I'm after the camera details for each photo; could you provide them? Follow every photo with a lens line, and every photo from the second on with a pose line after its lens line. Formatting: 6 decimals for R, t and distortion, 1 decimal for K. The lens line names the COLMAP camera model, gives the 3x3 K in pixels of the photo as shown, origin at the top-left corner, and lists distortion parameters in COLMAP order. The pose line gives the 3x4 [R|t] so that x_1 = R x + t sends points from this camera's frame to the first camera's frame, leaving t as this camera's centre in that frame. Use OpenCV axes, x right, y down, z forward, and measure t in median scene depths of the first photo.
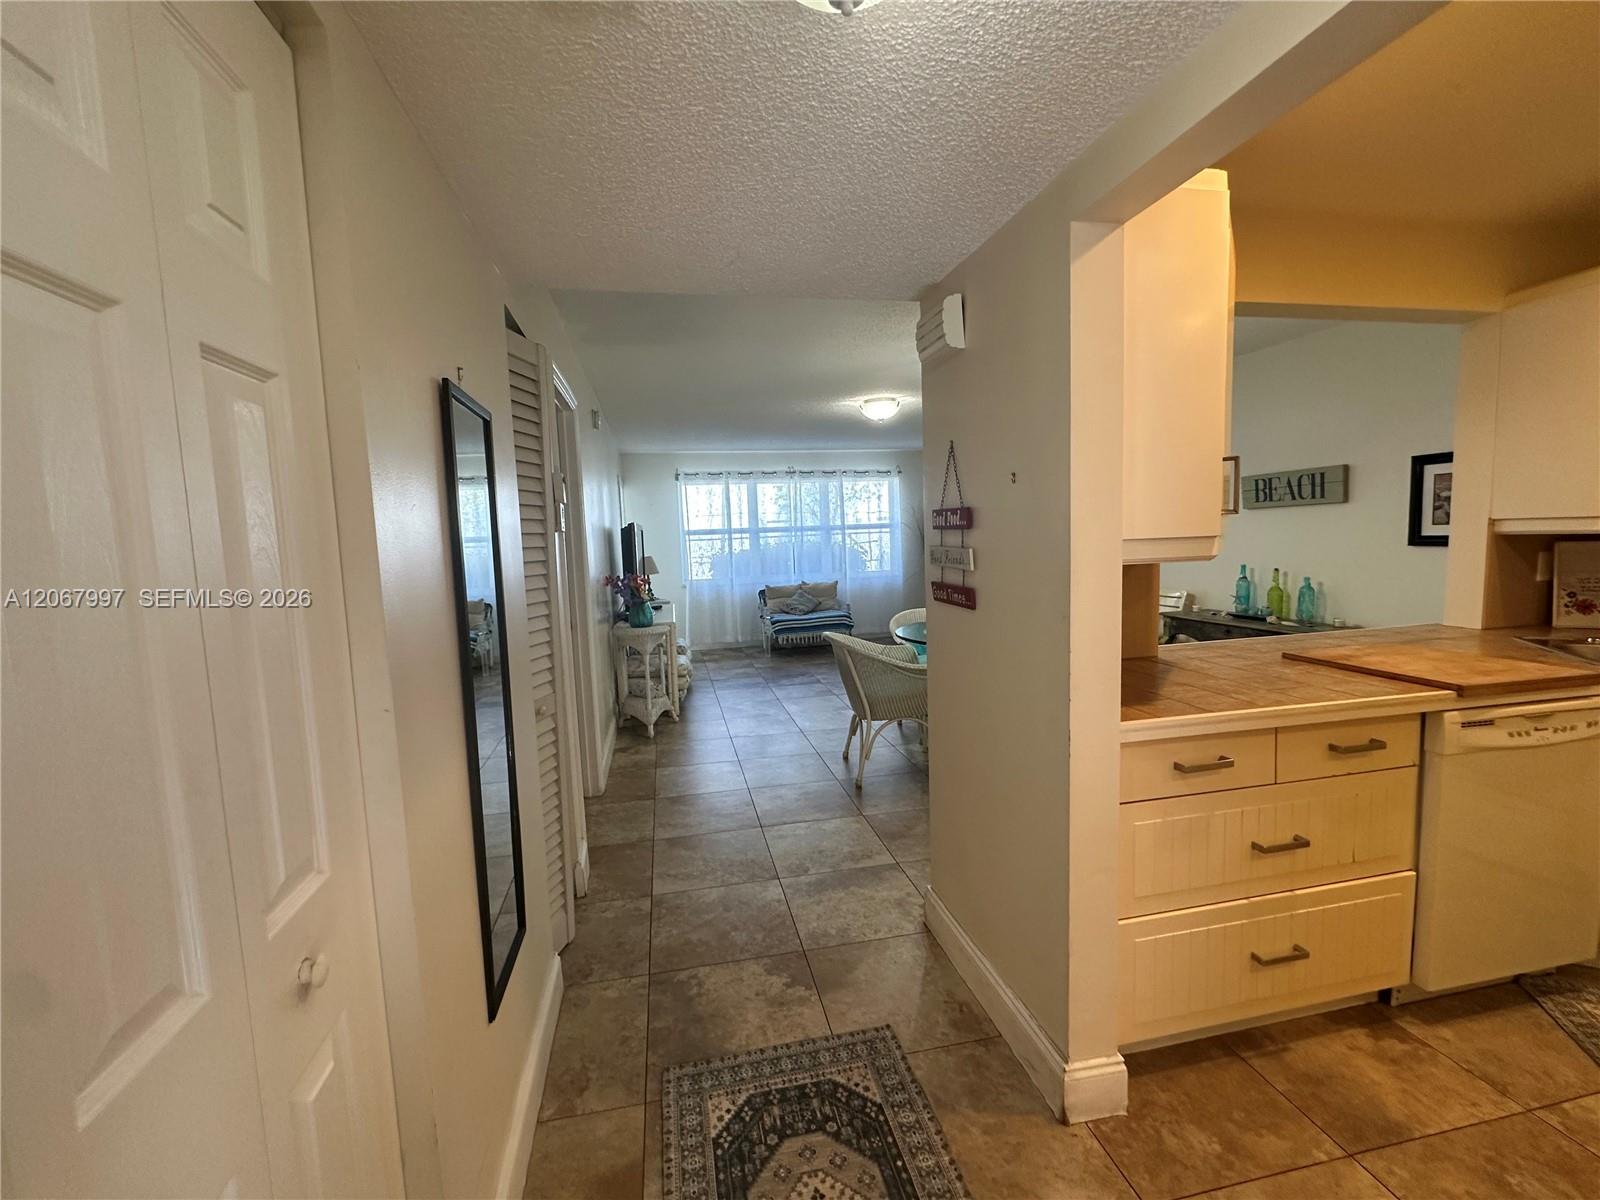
lens RADIAL K [[686.0, 0, 800.0], [0, 686.0, 600.0], [0, 0, 1]] dist [0.001007, 0.000096]
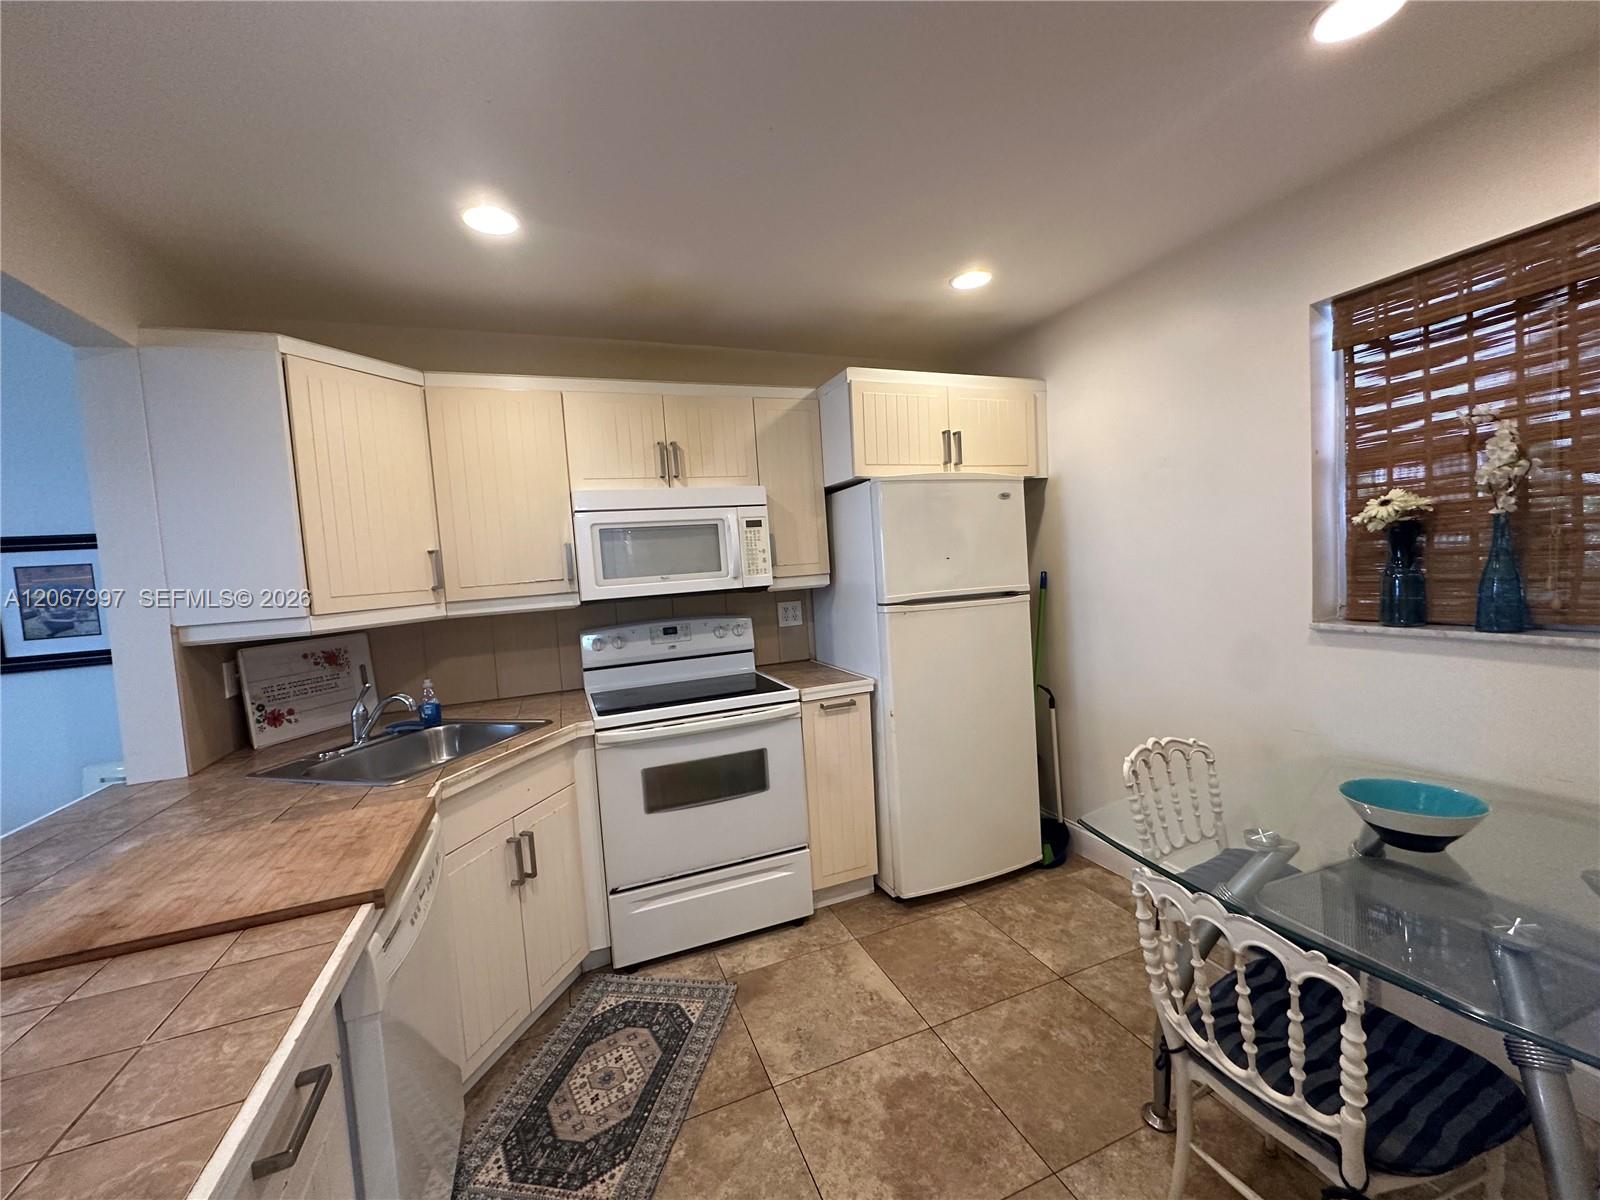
lens RADIAL K [[645.1, 0, 800.0], [0, 645.1, 600.0], [0, 0, 1]] dist [-0.000281, 0.000442]
pose [[-0.156989, -0.009458, 0.987555, 0.166778], [0.163999, 0.985821, 0.035512, -0.045572], [-0.973888, 0.167533, -0.153212, 0.340301]]
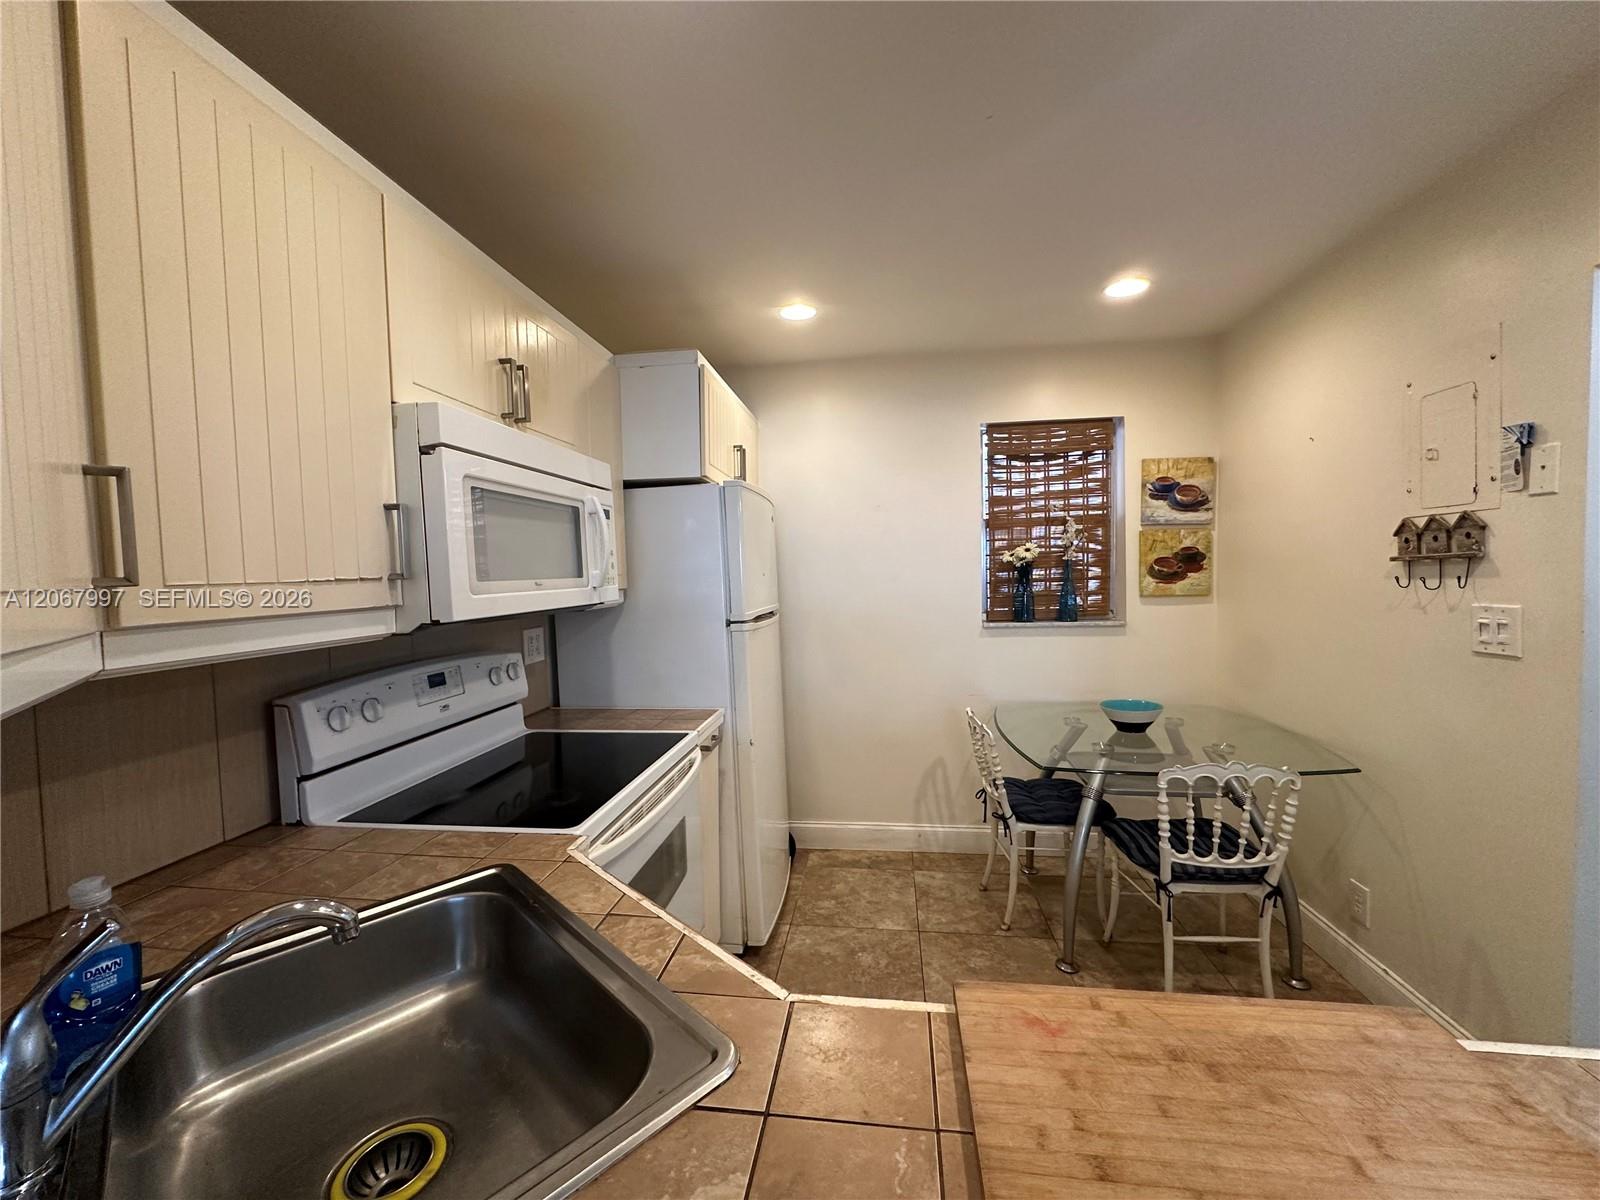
lens RADIAL K [[642.5, 0, 800.0], [0, 642.5, 600.0], [0, 0, 1]] dist [-0.001660, 0.000256]
pose [[-0.939972, 0.050370, 0.337514, 0.597558], [0.096062, 0.988107, 0.120067, -0.093906], [-0.327452, 0.145282, -0.933632, 0.727921]]
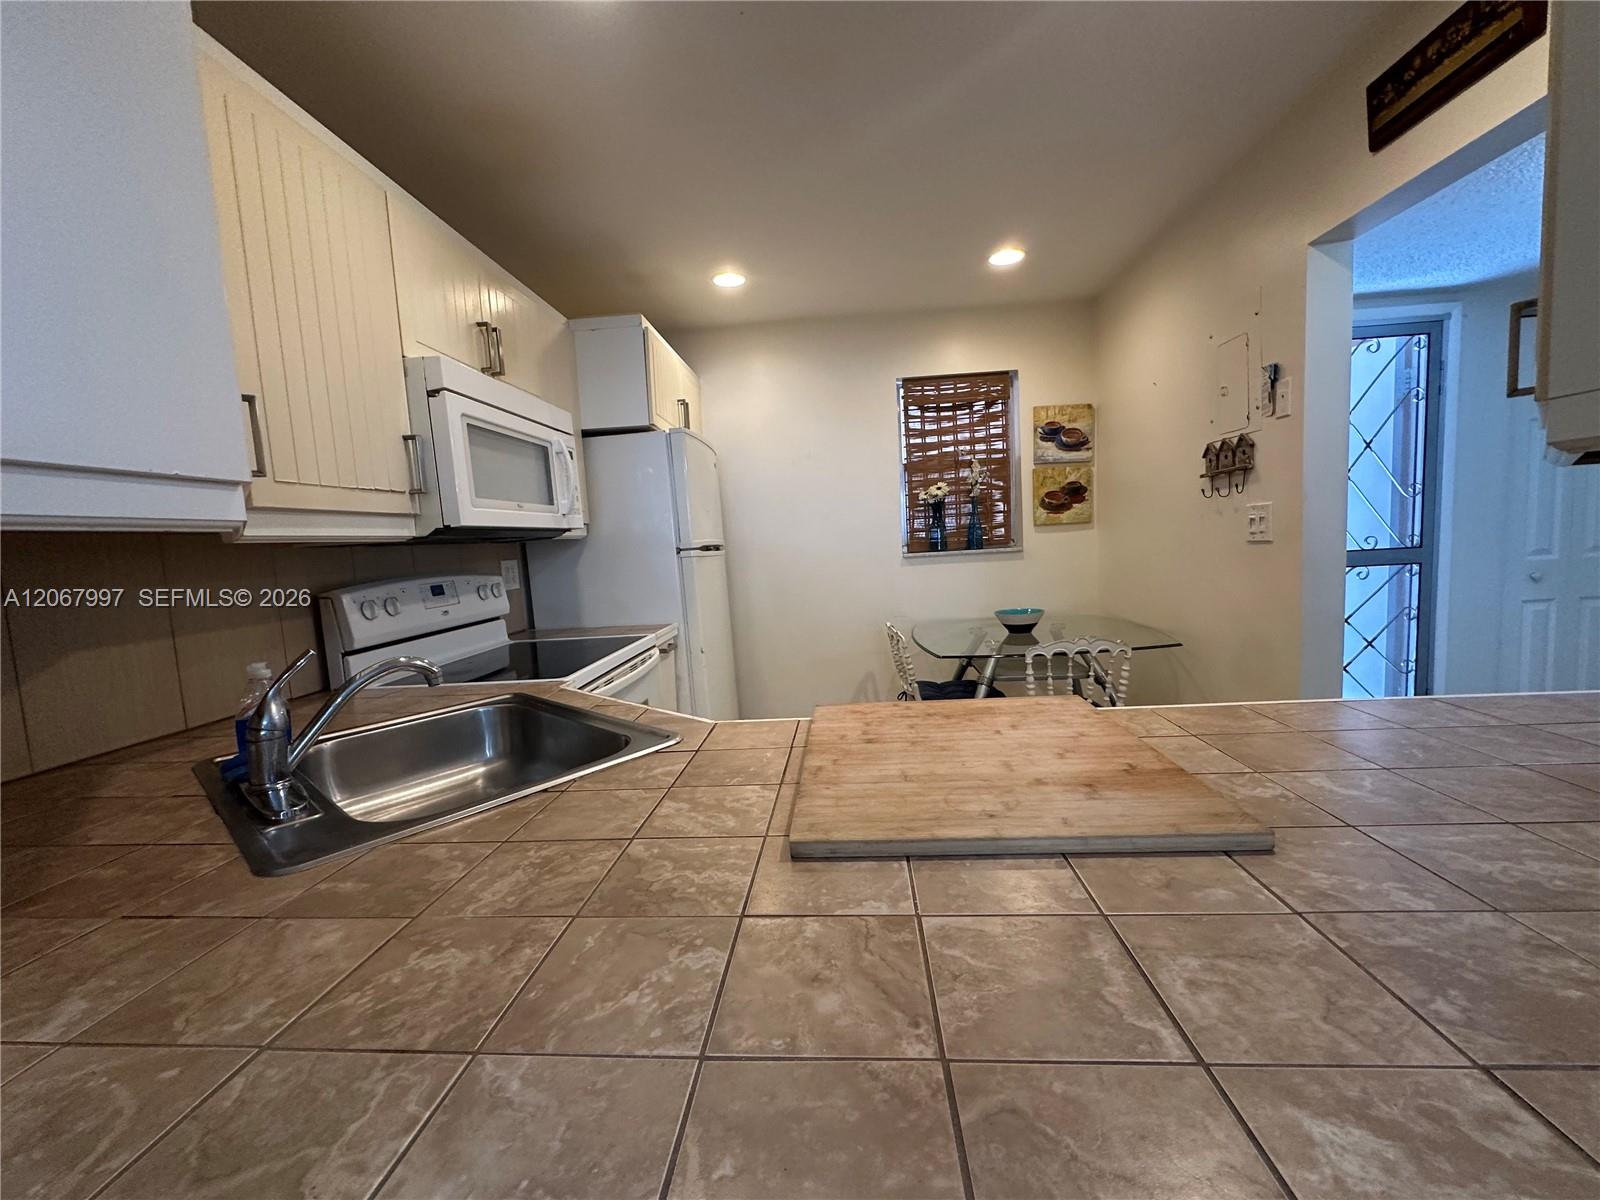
lens RADIAL K [[645.1, 0, 800.0], [0, 645.1, 600.0], [0, 0, 1]] dist [-0.000281, 0.000442]
pose [[-0.957193, 0.070246, 0.280796, 0.535605], [0.121860, 0.977740, 0.170806, -0.055408], [-0.262547, 0.197712, -0.944446, 0.848330]]
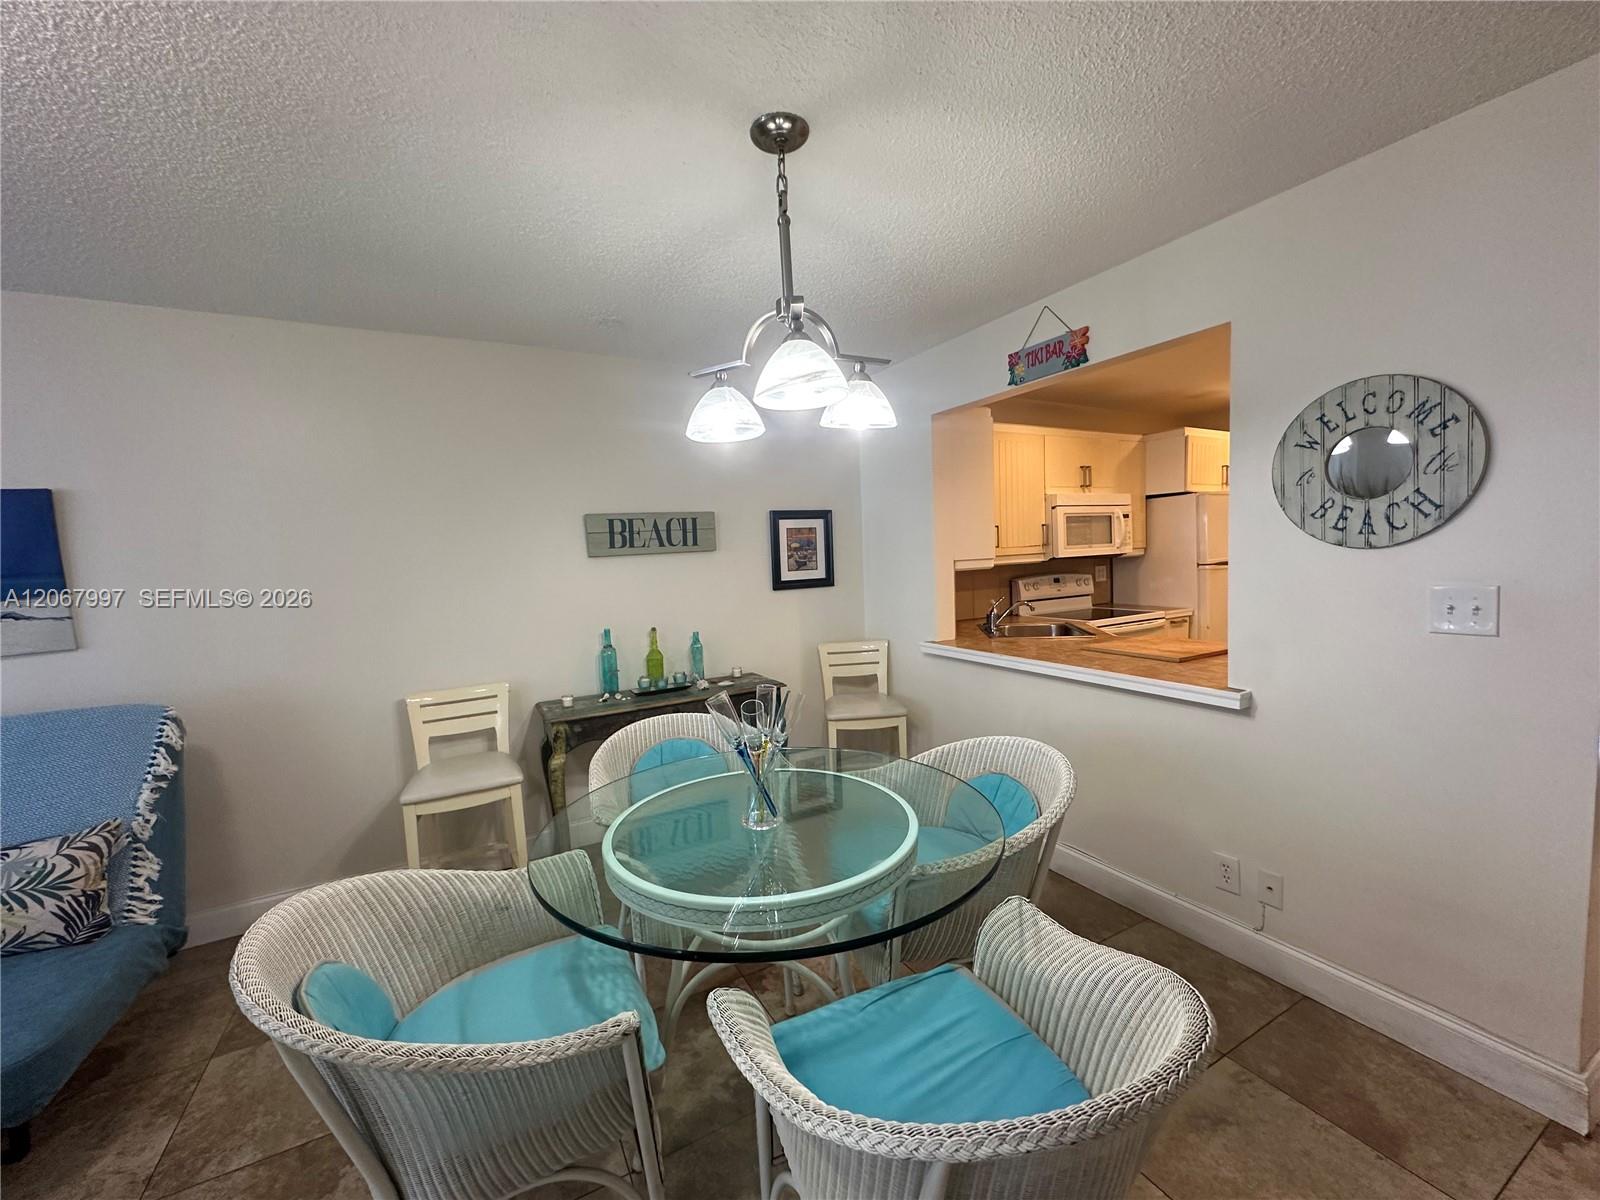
lens RADIAL K [[645.1, 0, 800.0], [0, 645.1, 600.0], [0, 0, 1]] dist [-0.000281, 0.000442]
pose [[-0.289599, -0.020065, 0.956938, -0.121525], [0.143407, 0.987585, 0.064107, -0.127054], [-0.946344, 0.155797, -0.283126, 1.276609]]
